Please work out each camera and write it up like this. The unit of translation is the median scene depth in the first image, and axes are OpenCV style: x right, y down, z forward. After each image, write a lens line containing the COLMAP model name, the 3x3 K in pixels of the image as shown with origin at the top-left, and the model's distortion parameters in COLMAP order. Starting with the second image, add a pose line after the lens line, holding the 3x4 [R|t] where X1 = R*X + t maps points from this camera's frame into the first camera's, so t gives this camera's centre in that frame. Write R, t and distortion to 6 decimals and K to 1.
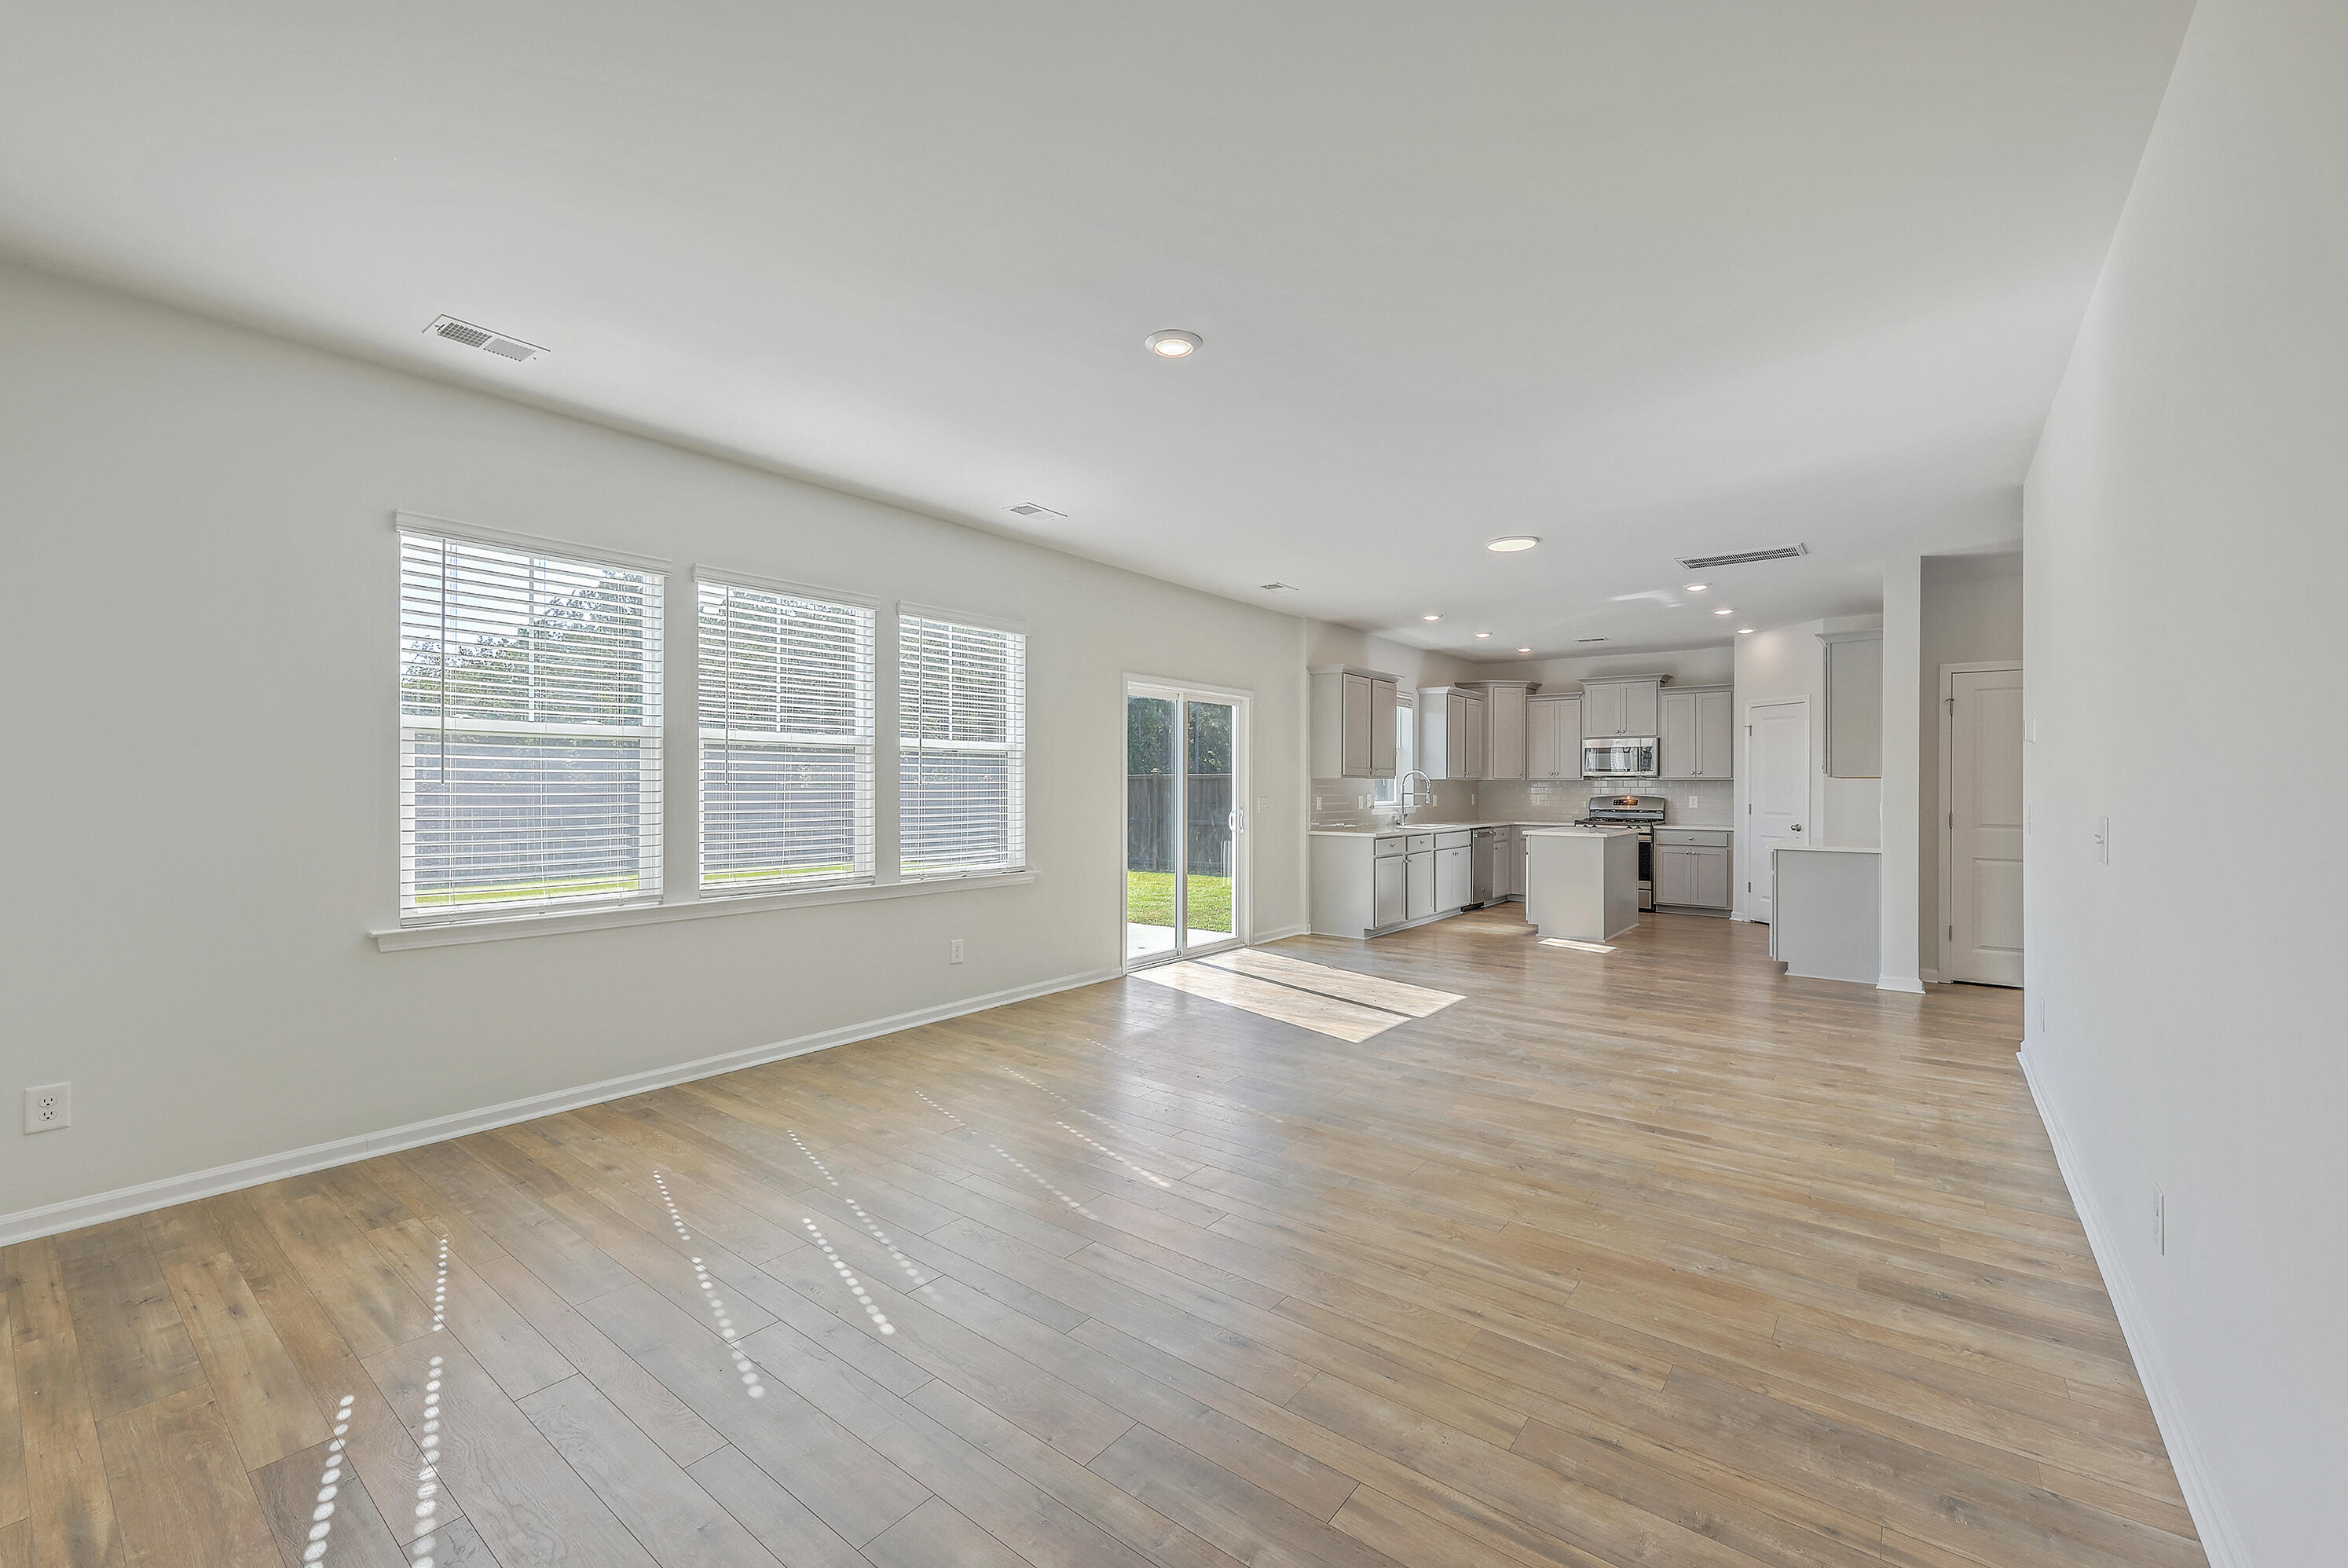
lens RADIAL K [[961.4, 0, 1187.2], [0, 961.4, 793.9], [0, 0, 1]] dist [0.000256, -0.000390]
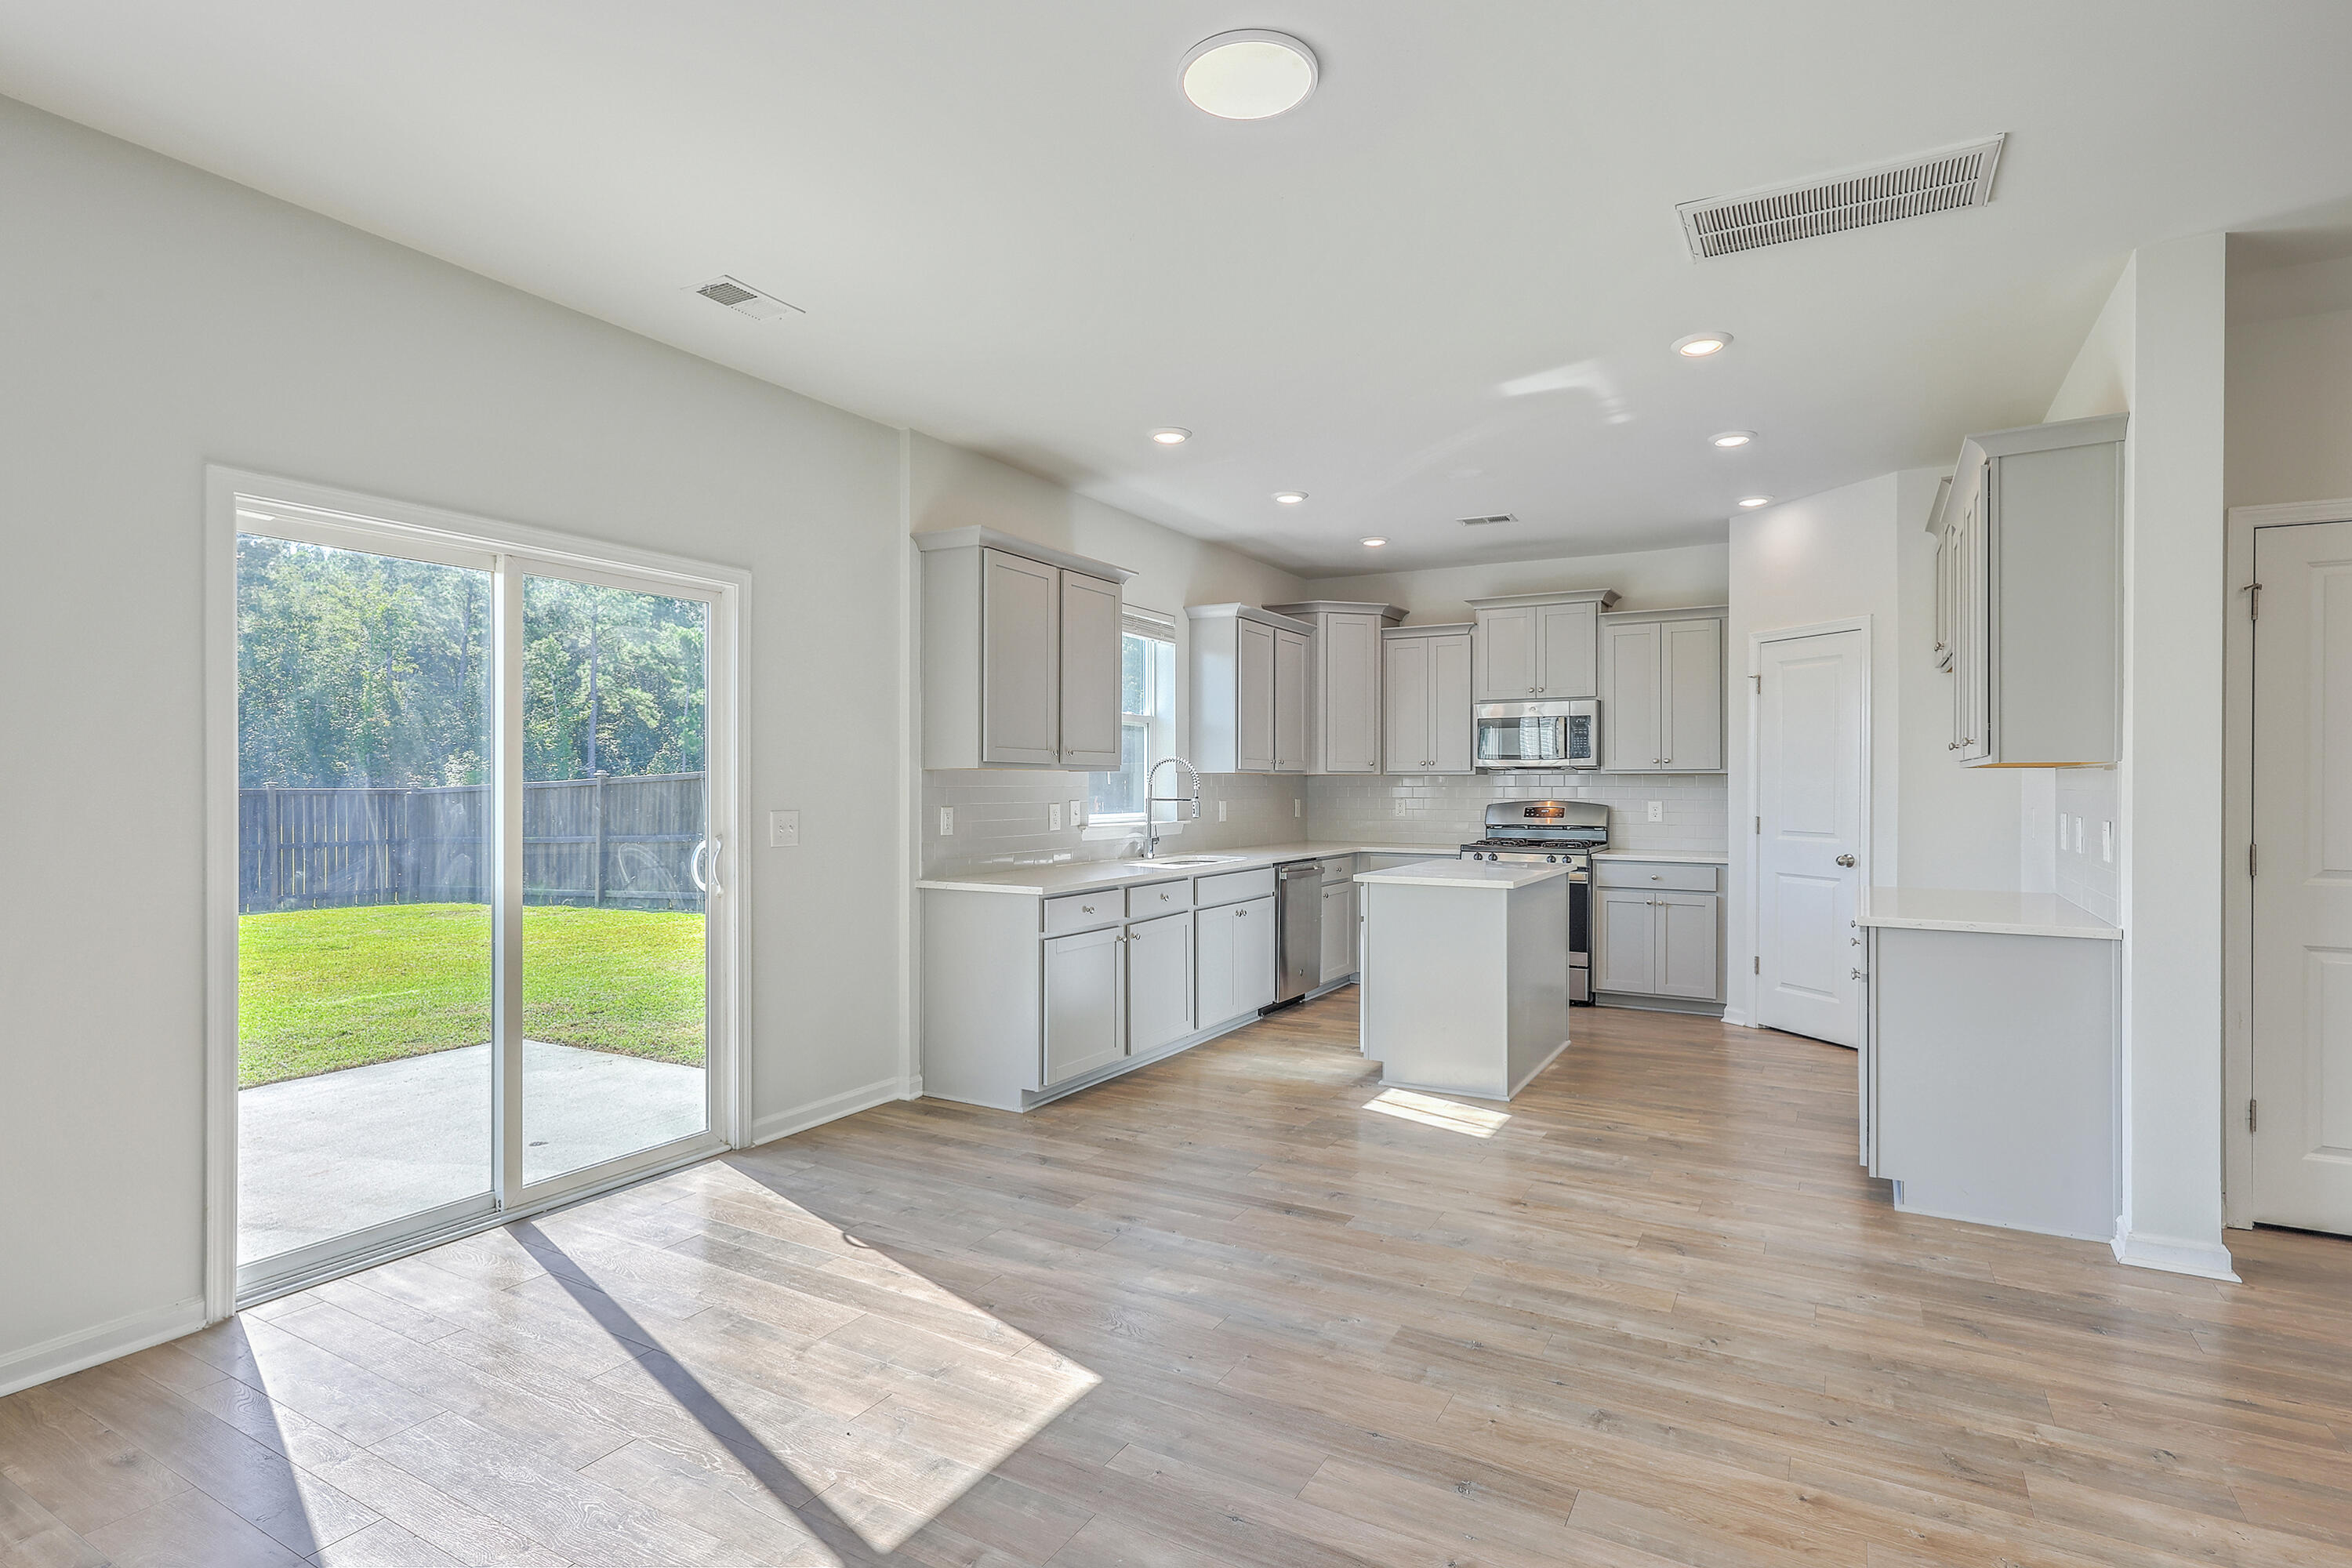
lens RADIAL K [[1220.0, 0, 1173.5], [0, 1220.0, 801.6], [0, 0, 1]] dist [-0.002665, -0.000040]
pose [[0.990482, -0.003863, 0.137592, 0.143410], [0.003066, 0.999977, 0.005999, -0.003079], [-0.137612, -0.005520, 0.990471, 0.326090]]
